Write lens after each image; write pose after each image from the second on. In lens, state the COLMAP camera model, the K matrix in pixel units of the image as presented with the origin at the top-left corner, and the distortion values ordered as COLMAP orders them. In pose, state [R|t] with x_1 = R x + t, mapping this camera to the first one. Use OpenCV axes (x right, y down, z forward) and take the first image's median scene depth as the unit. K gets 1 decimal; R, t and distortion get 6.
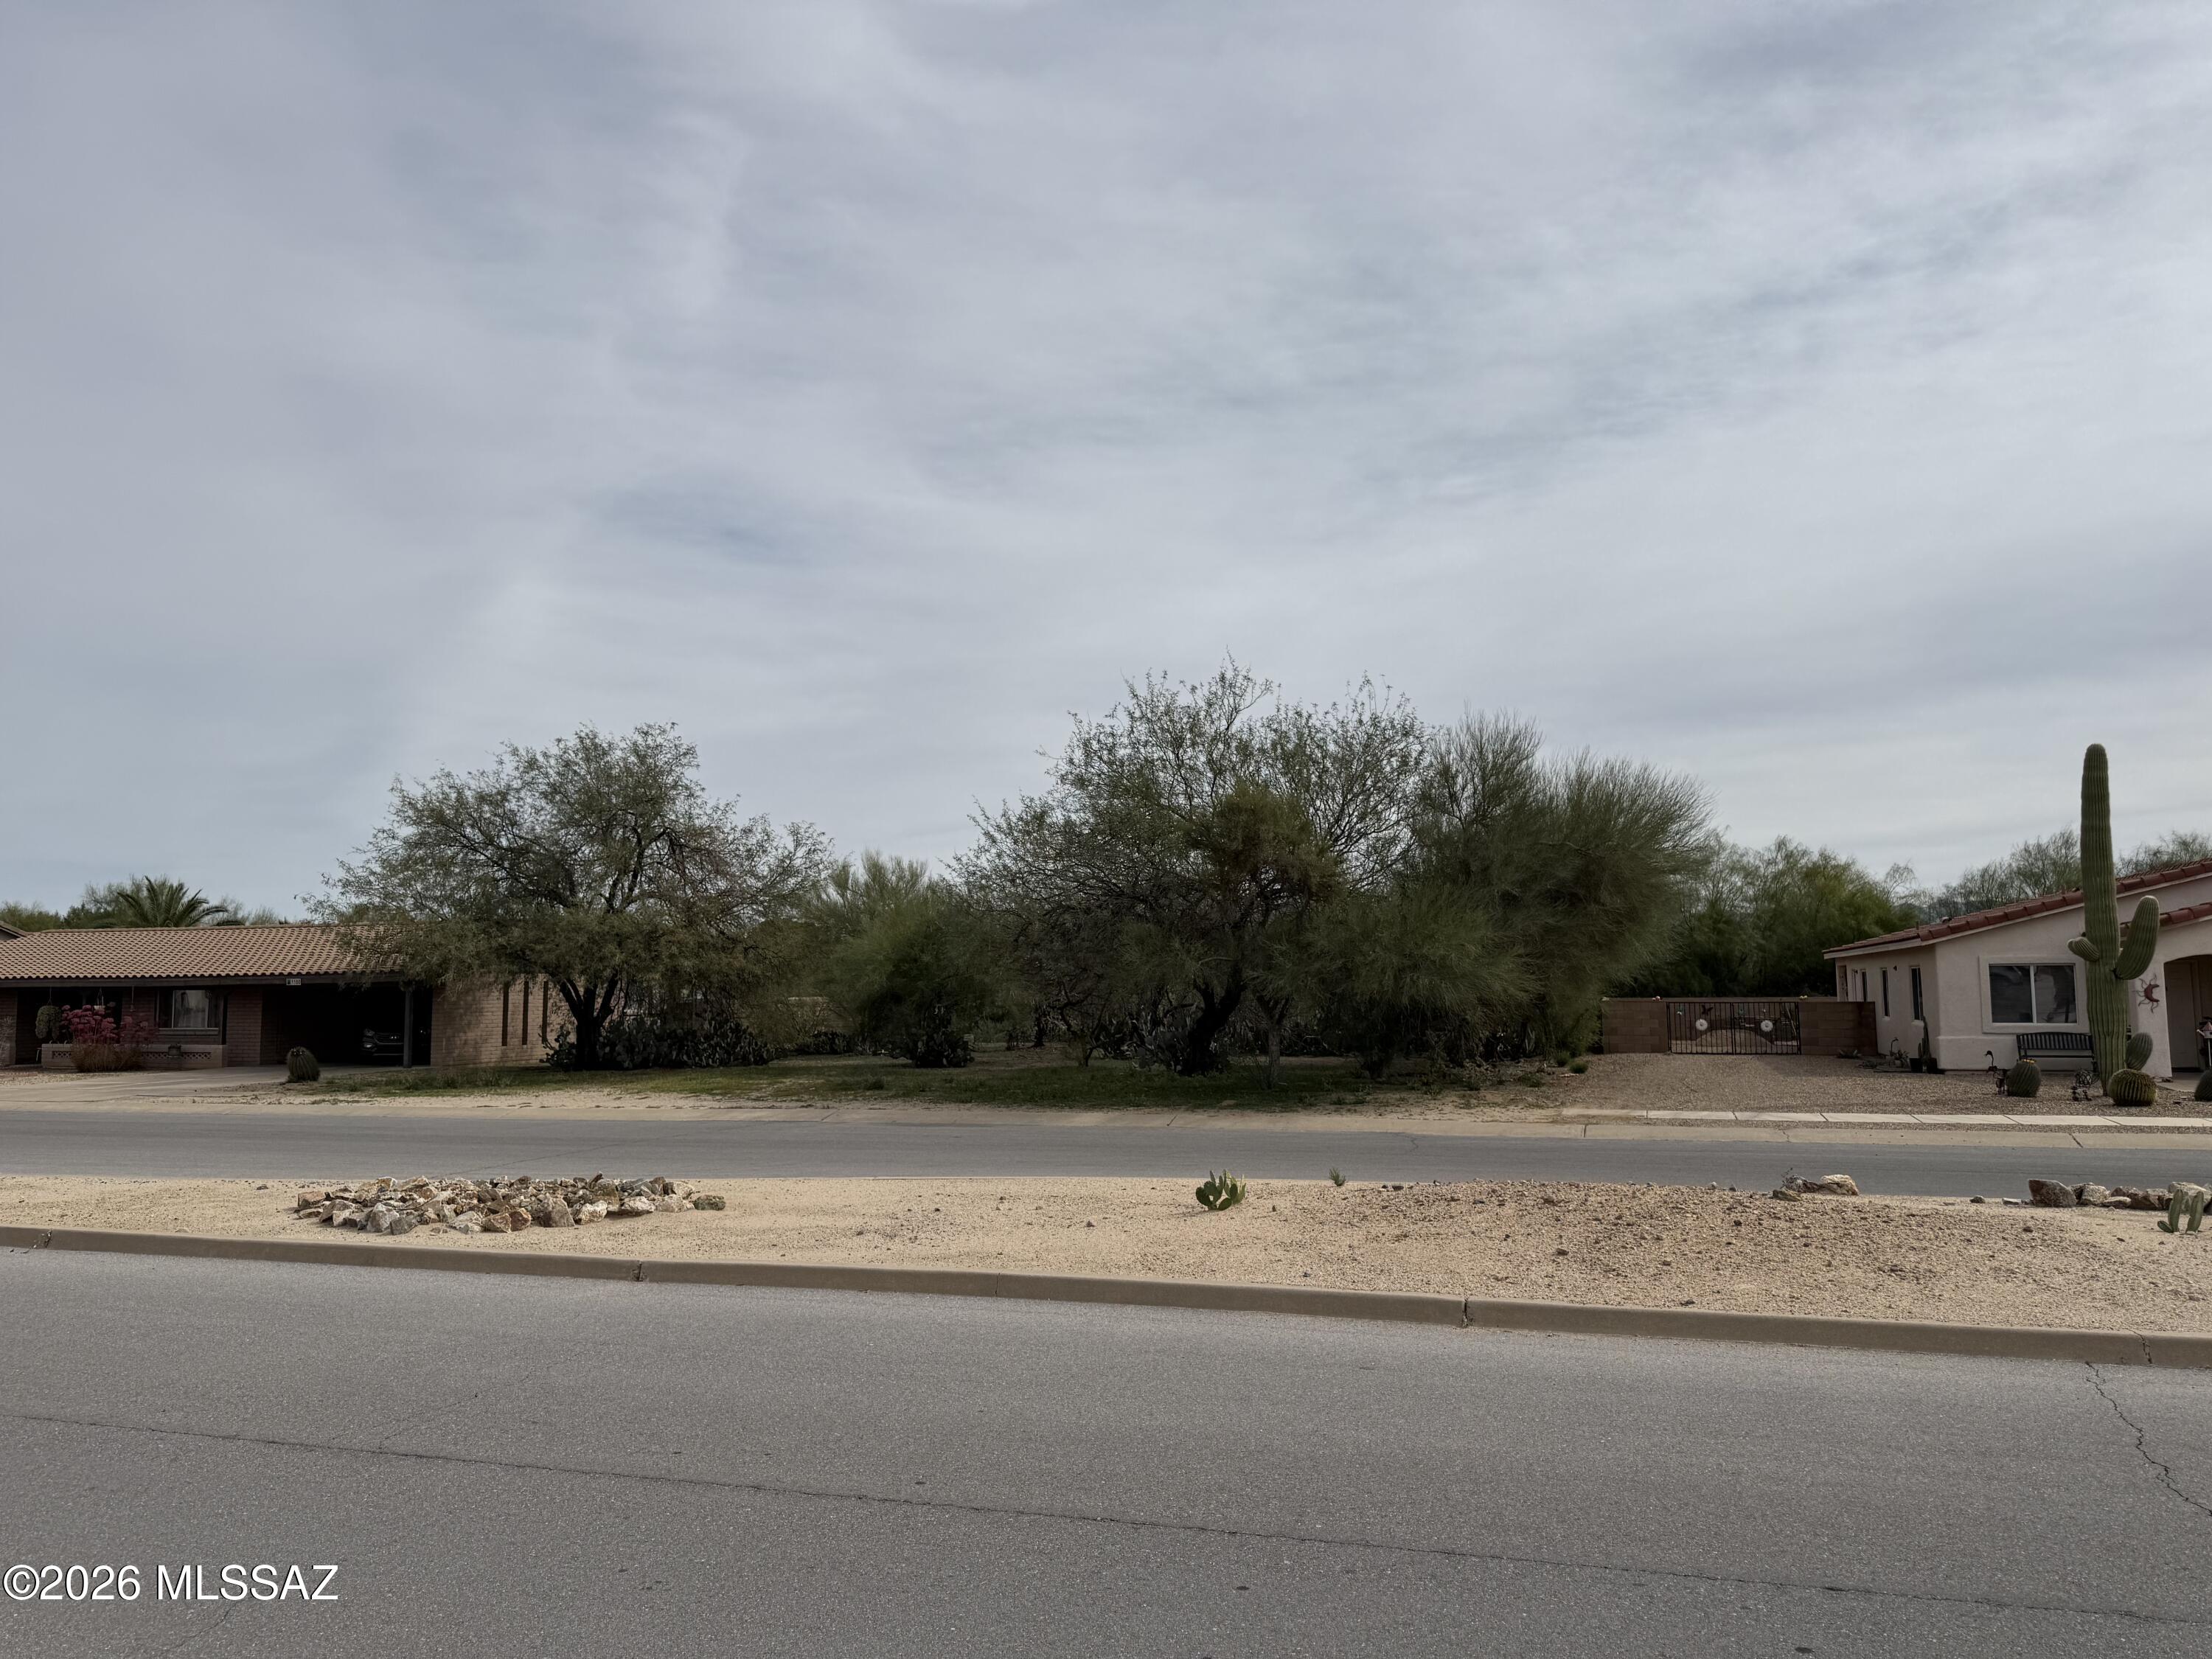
lens RADIAL K [[1645.7, 0, 1088.9], [0, 1645.7, 790.6], [0, 0, 1]] dist [0.044345, -0.009257]
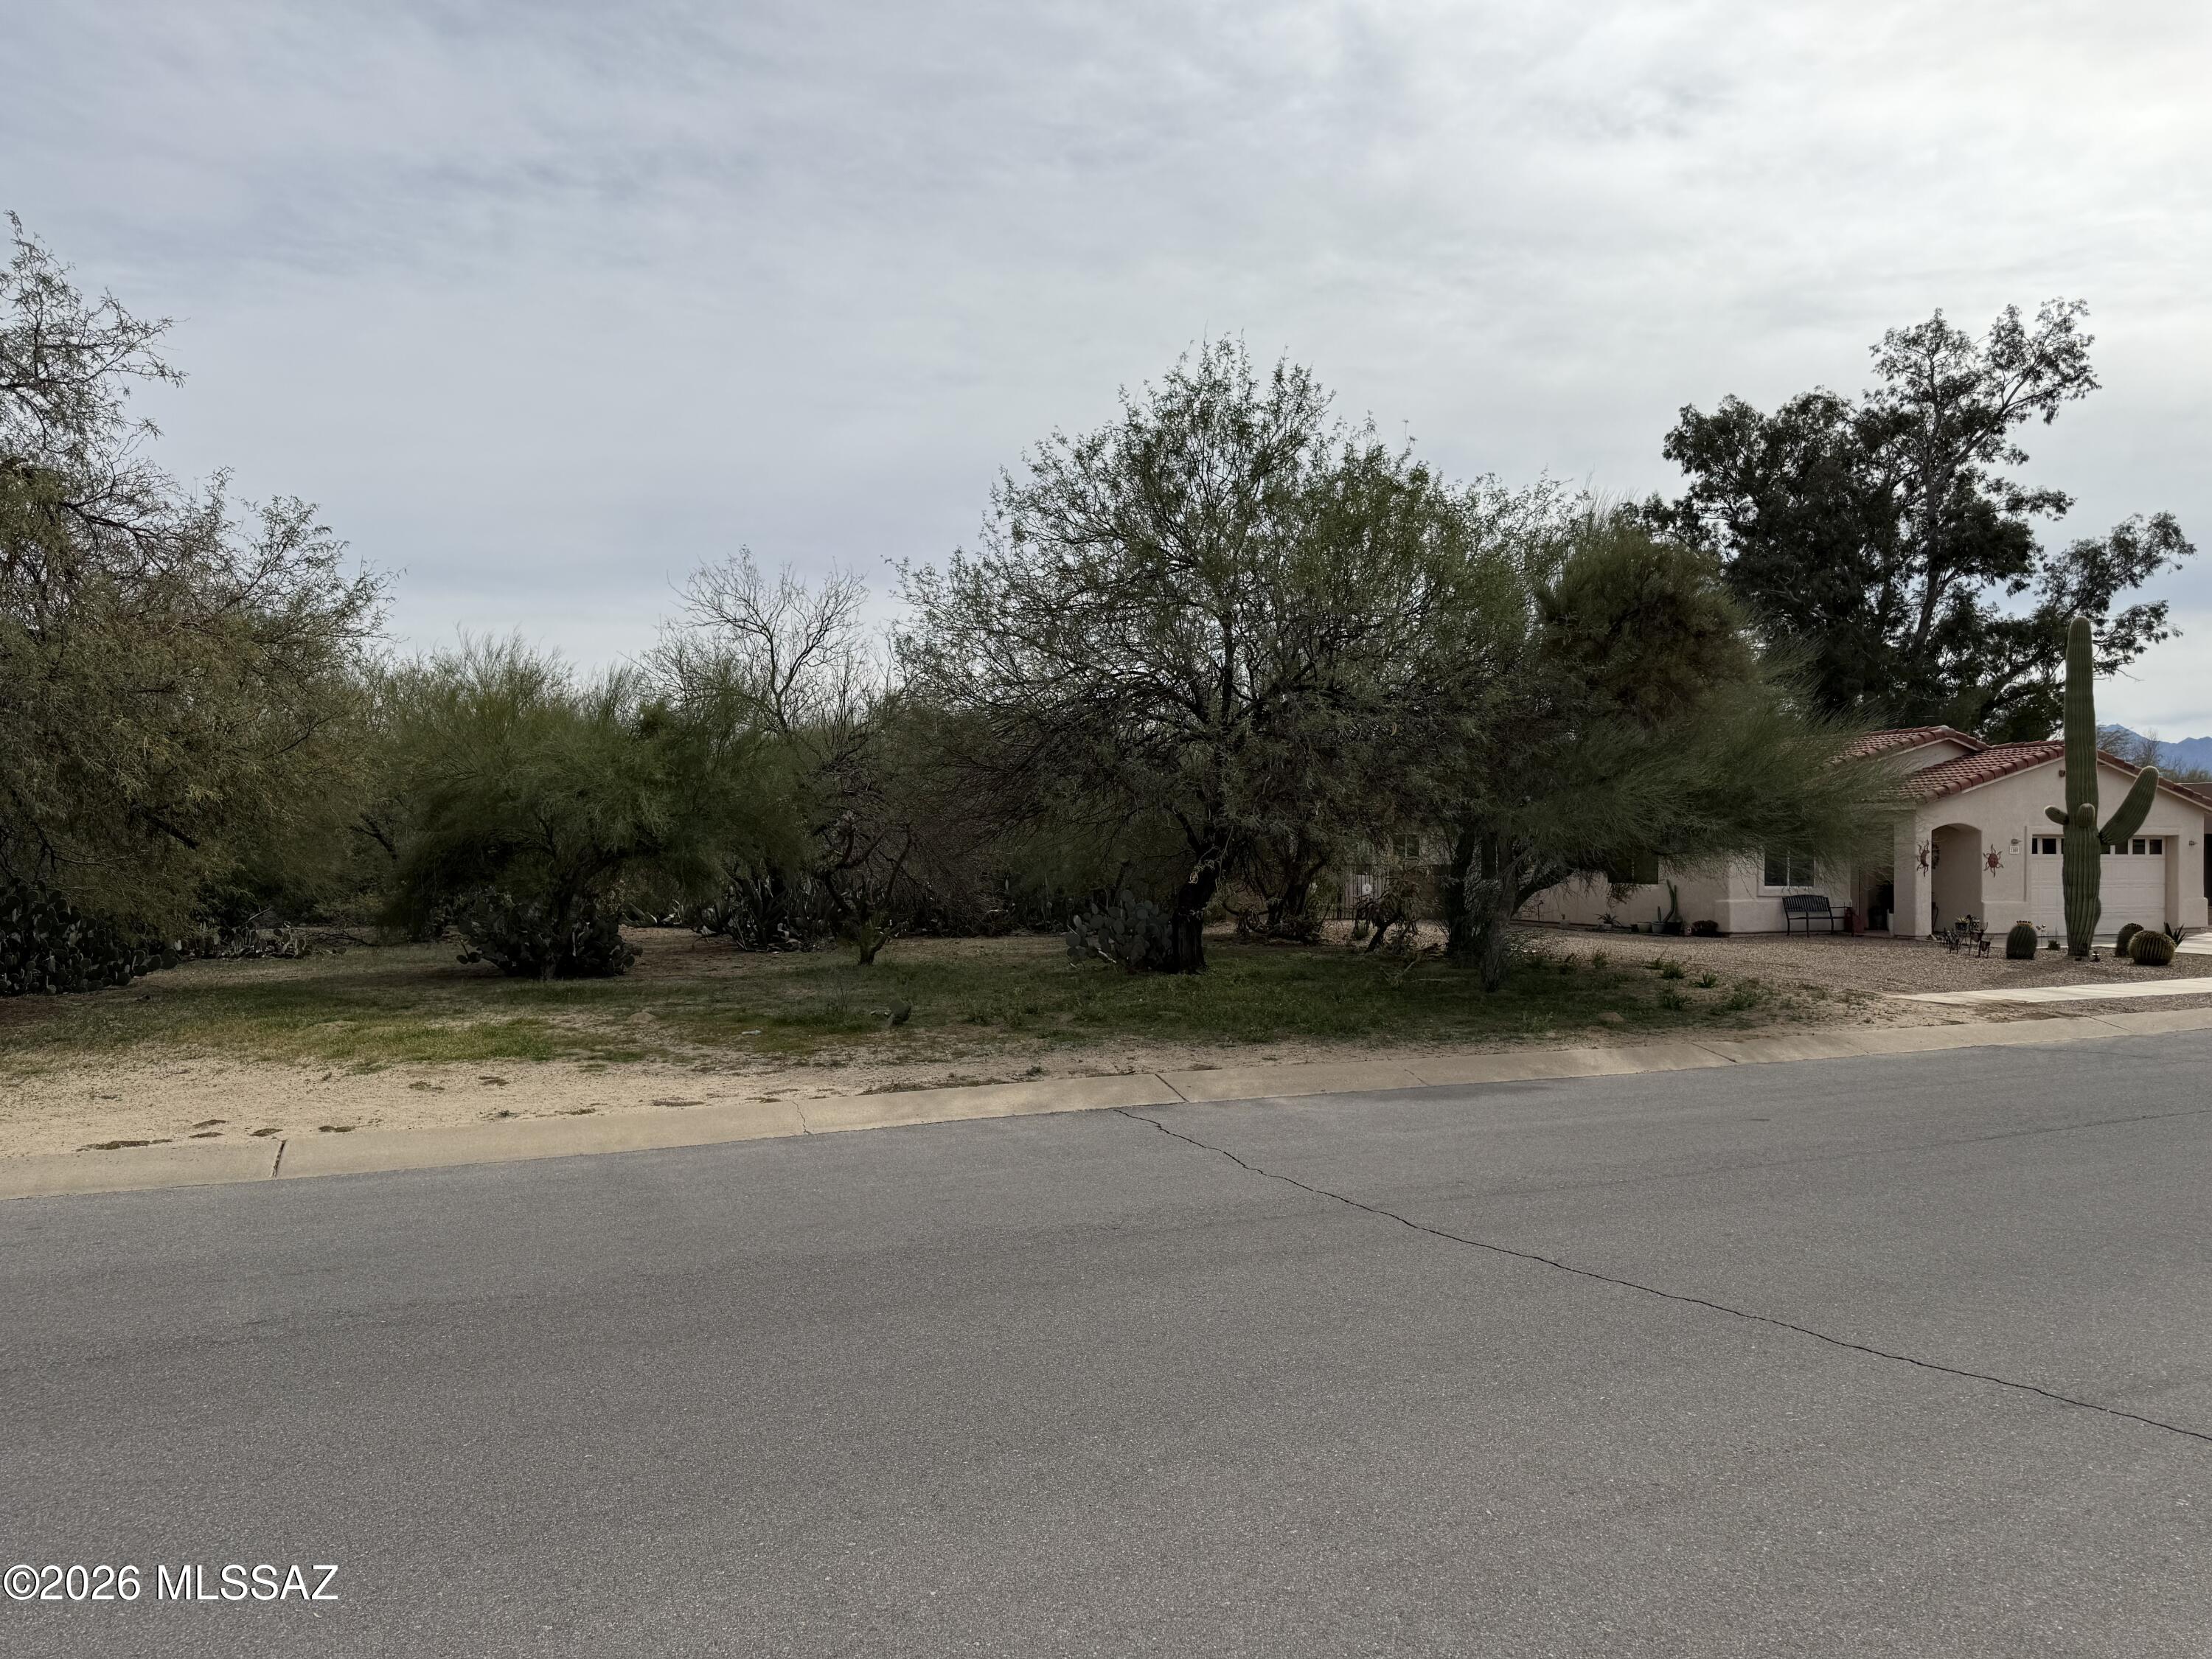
lens RADIAL K [[1580.2, 0, 1107.1], [0, 1580.2, 832.9], [0, 0, 1]] dist [0.070723, -0.084476]
pose [[0.706494, 0.019425, 0.707453, -0.334387], [-0.095355, 0.993121, 0.067957, 0.061363], [-0.701266, -0.115470, 0.703486, 0.466608]]
